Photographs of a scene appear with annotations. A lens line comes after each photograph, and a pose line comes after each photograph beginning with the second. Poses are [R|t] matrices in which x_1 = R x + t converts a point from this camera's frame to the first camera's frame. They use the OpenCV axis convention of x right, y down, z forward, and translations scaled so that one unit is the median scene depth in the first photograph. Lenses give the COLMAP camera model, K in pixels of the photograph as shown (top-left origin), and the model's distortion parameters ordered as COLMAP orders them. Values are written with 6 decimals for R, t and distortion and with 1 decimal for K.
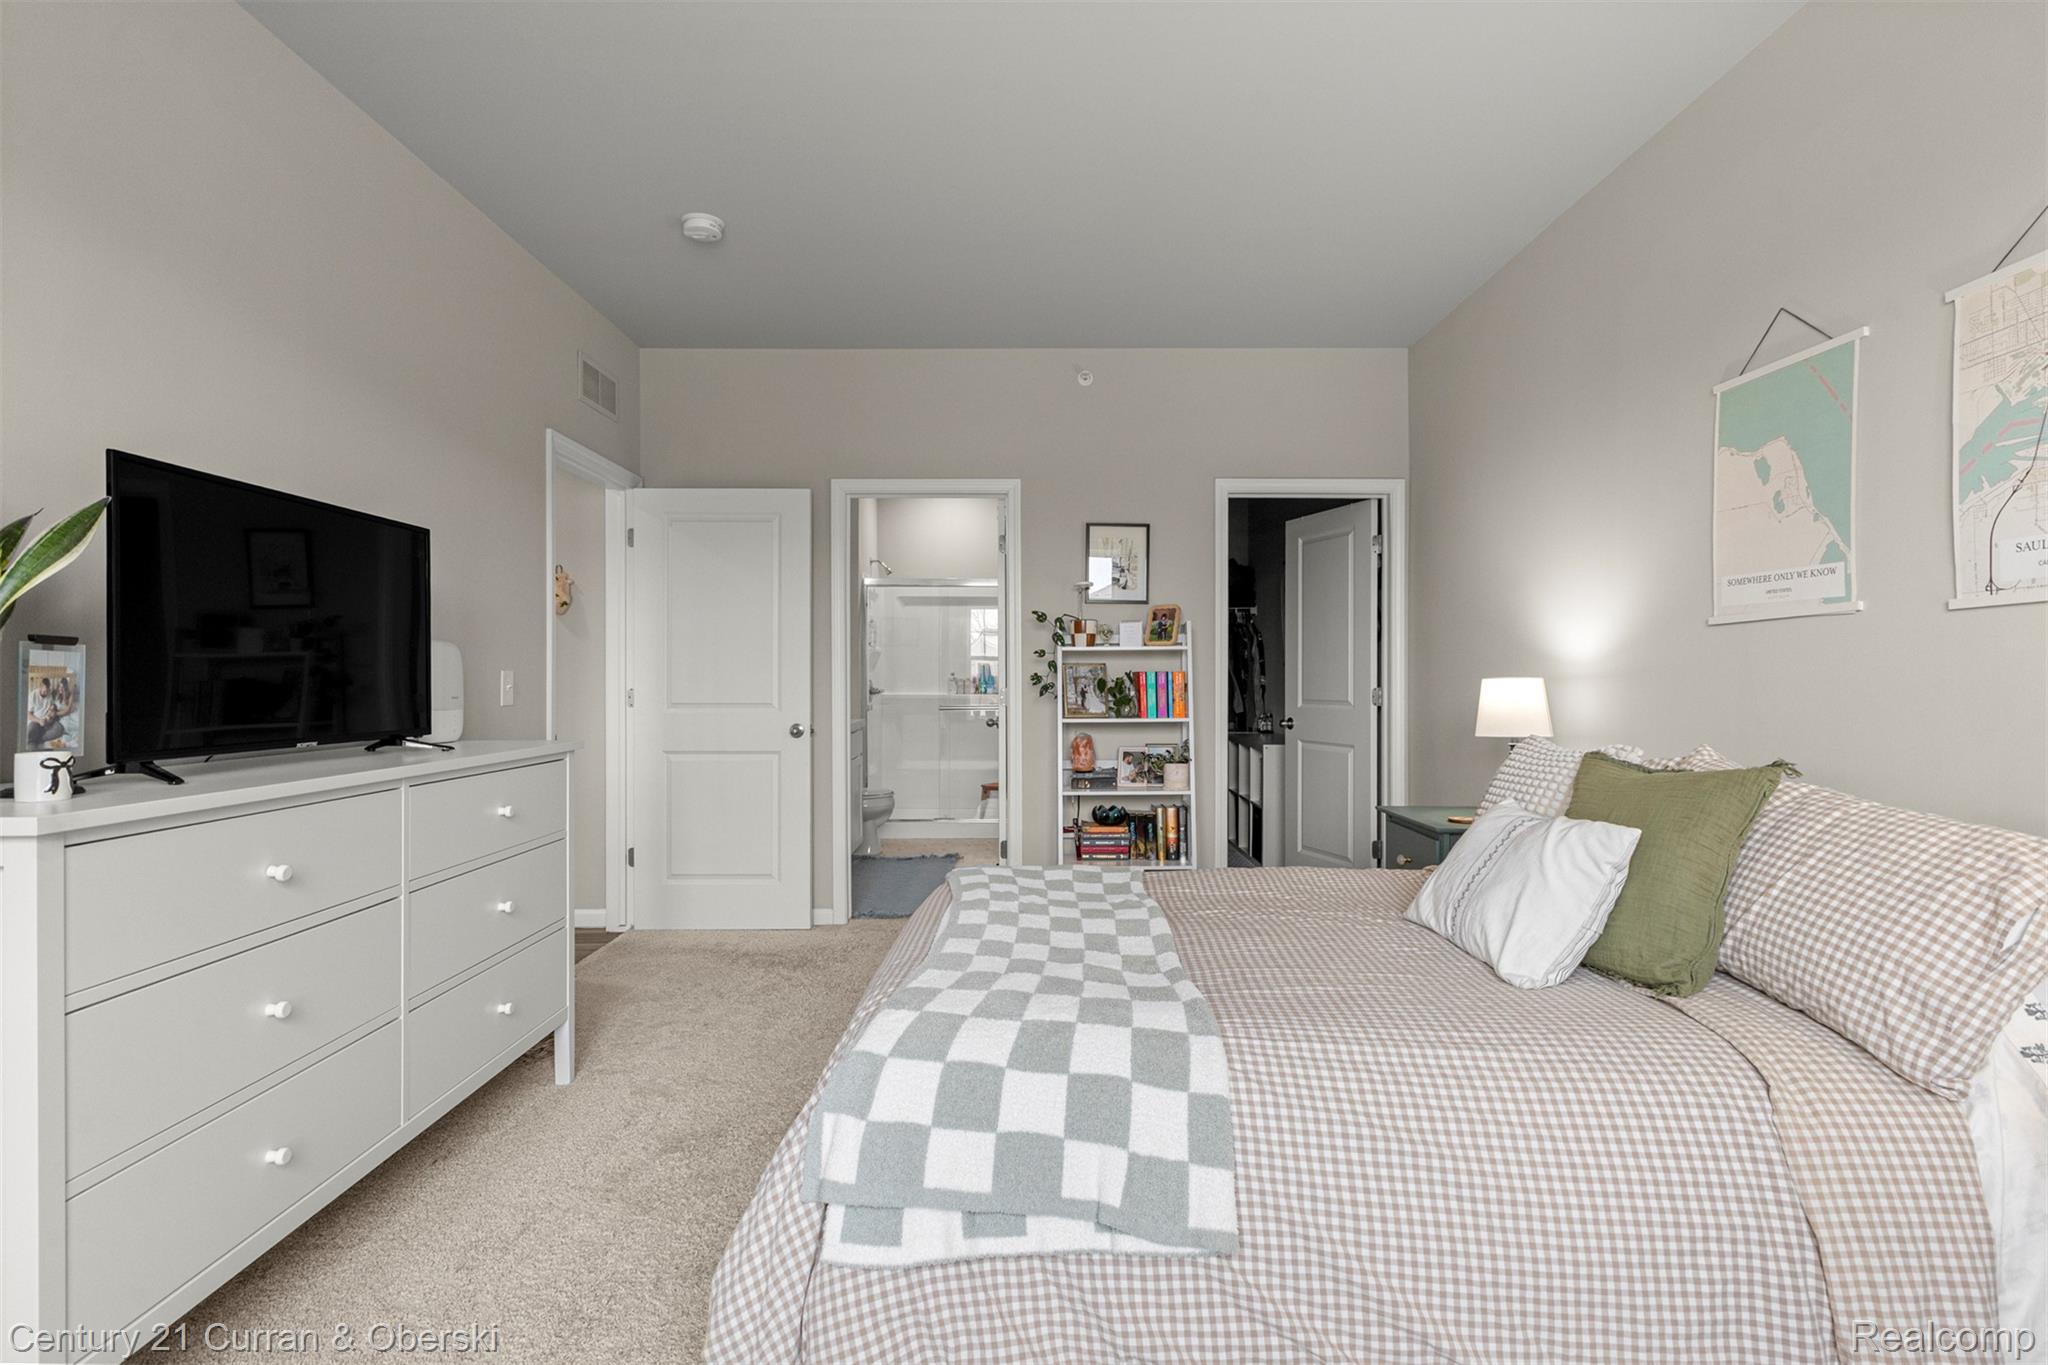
lens RADIAL K [[1025.3, 0, 1030.9], [0, 1025.3, 680.0], [0, 0, 1]] dist [0.017760, -0.000333]
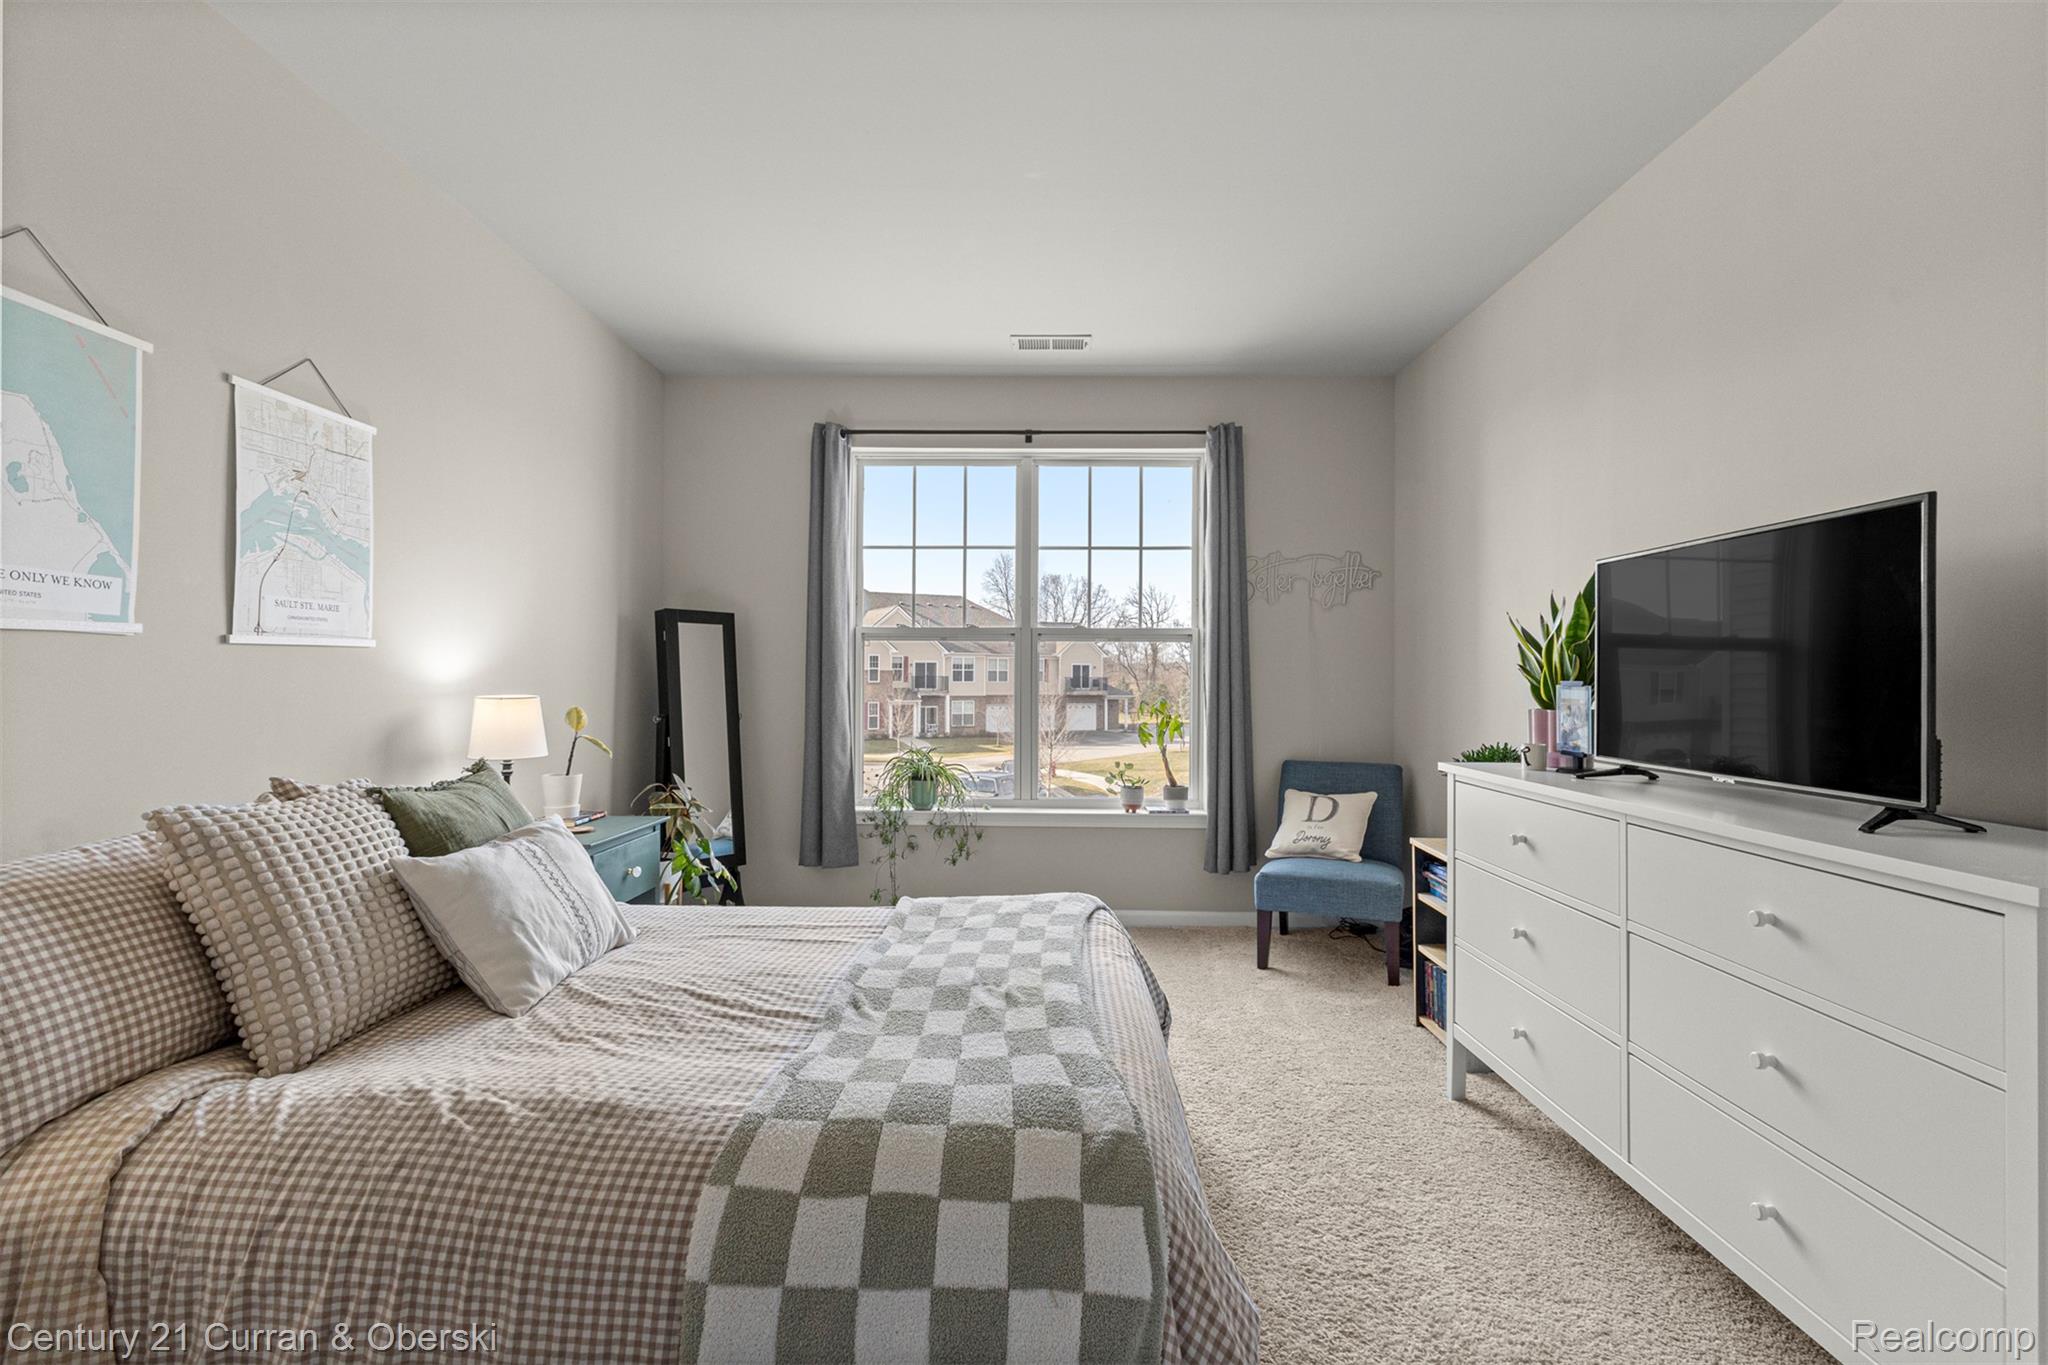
lens RADIAL K [[955.6, 0, 1027.3], [0, 955.6, 671.0], [0, 0, 1]] dist [0.003117, 0.000066]
pose [[-0.999780, -0.005979, 0.020113, -0.039925], [-0.006105, 0.999962, -0.006214, -0.031394], [-0.020075, -0.006335, -0.999778, 1.842931]]
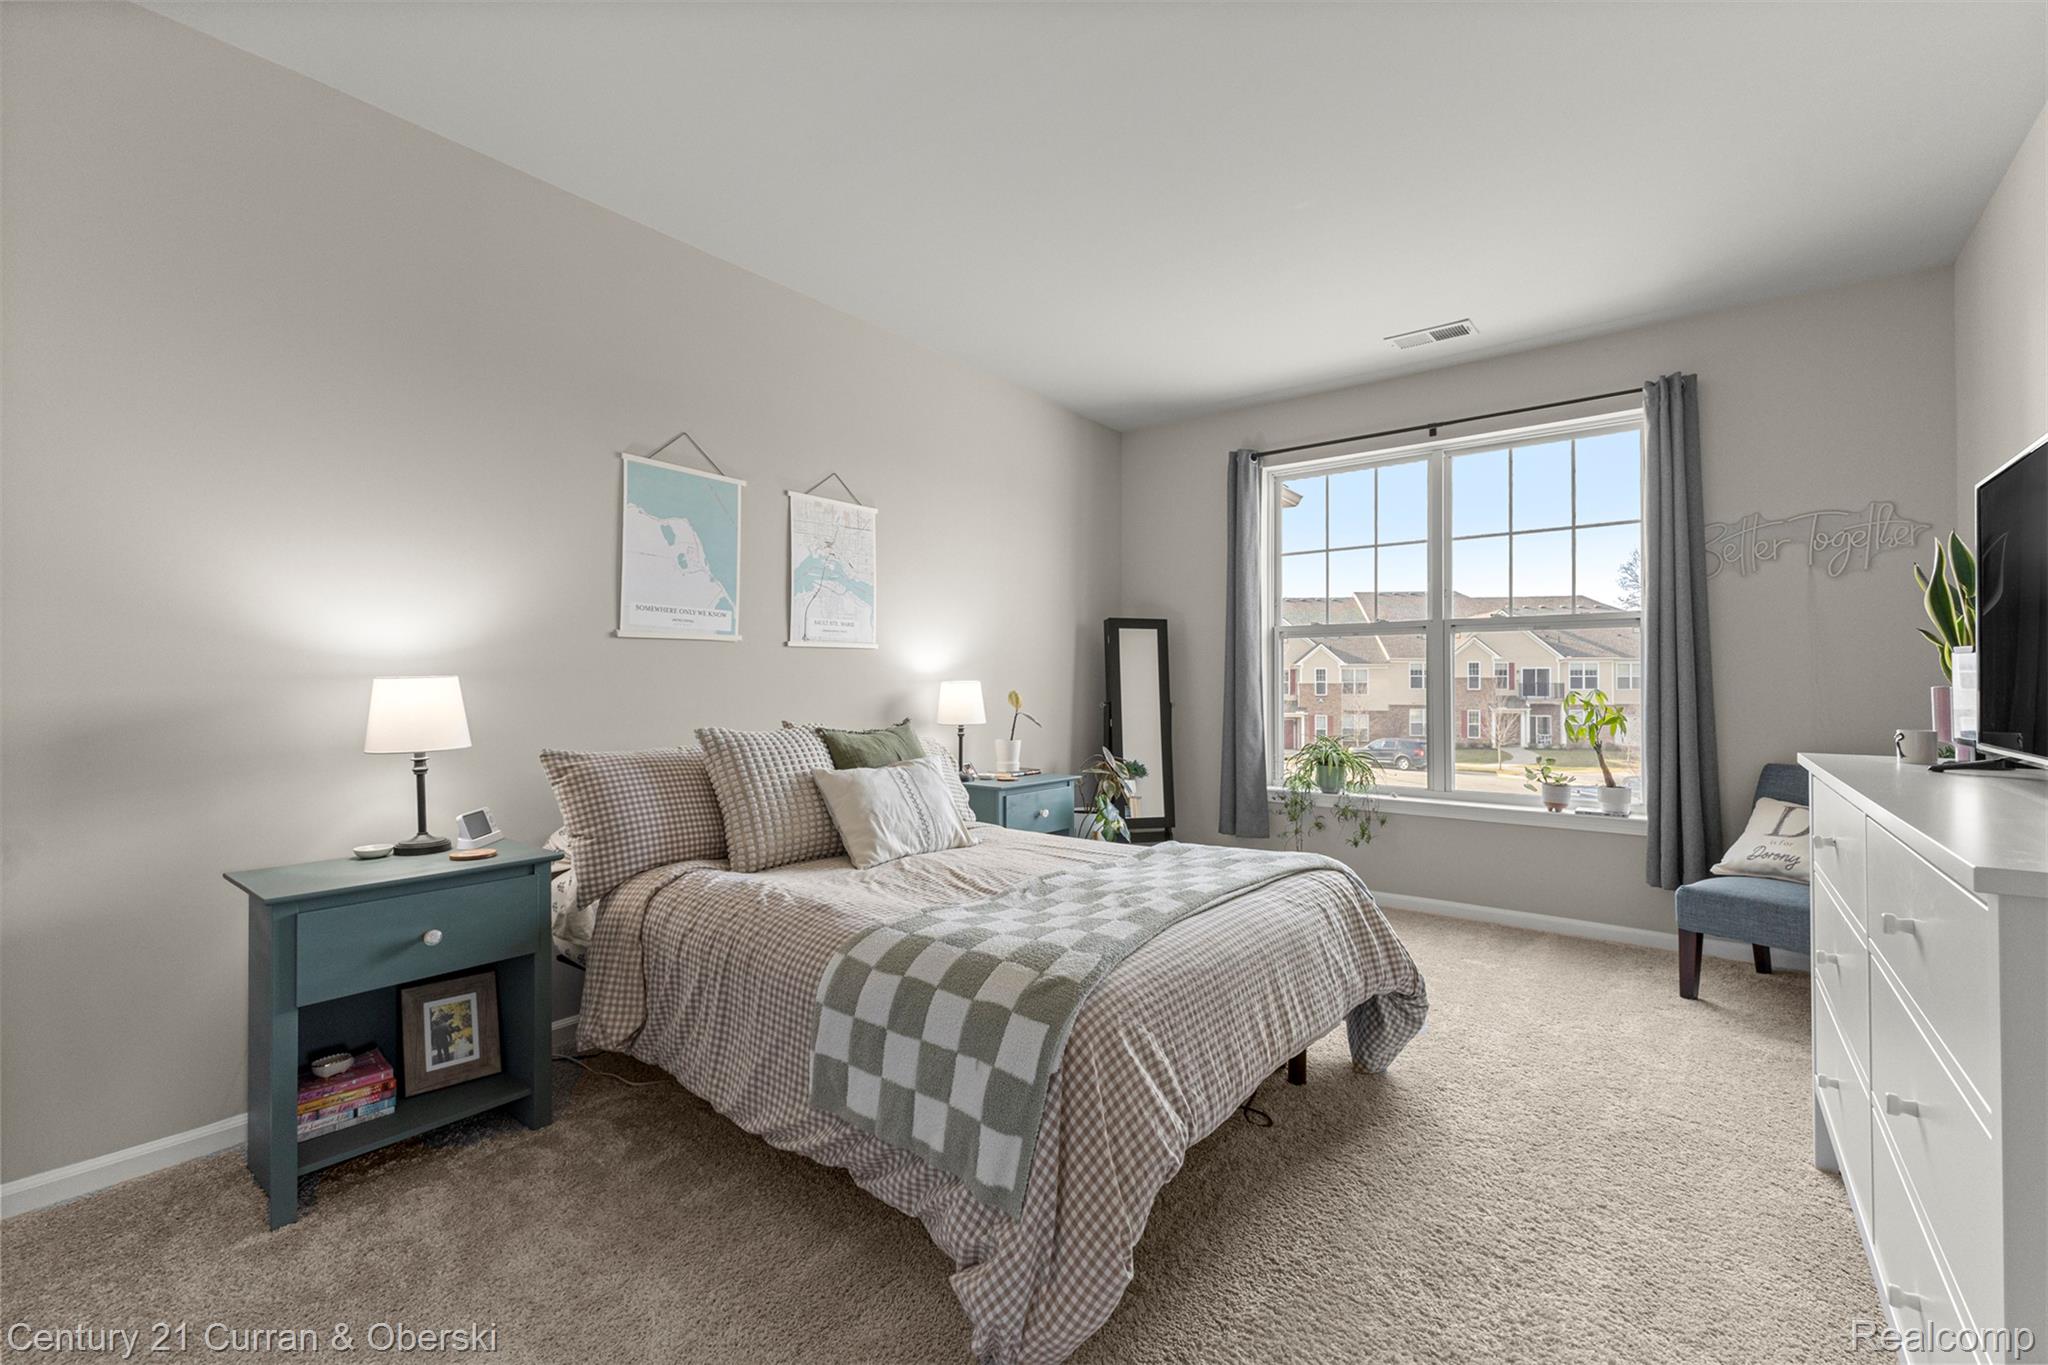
lens RADIAL K [[893.2, 0, 1026.3], [0, 893.2, 674.1], [0, 0, 1]] dist [0.004029, -0.000816]
pose [[-0.782188, 0.005946, 0.623014, -0.509274], [-0.002038, 0.999925, -0.012102, 0.006014], [-0.623039, -0.010736, -0.782117, 1.850656]]
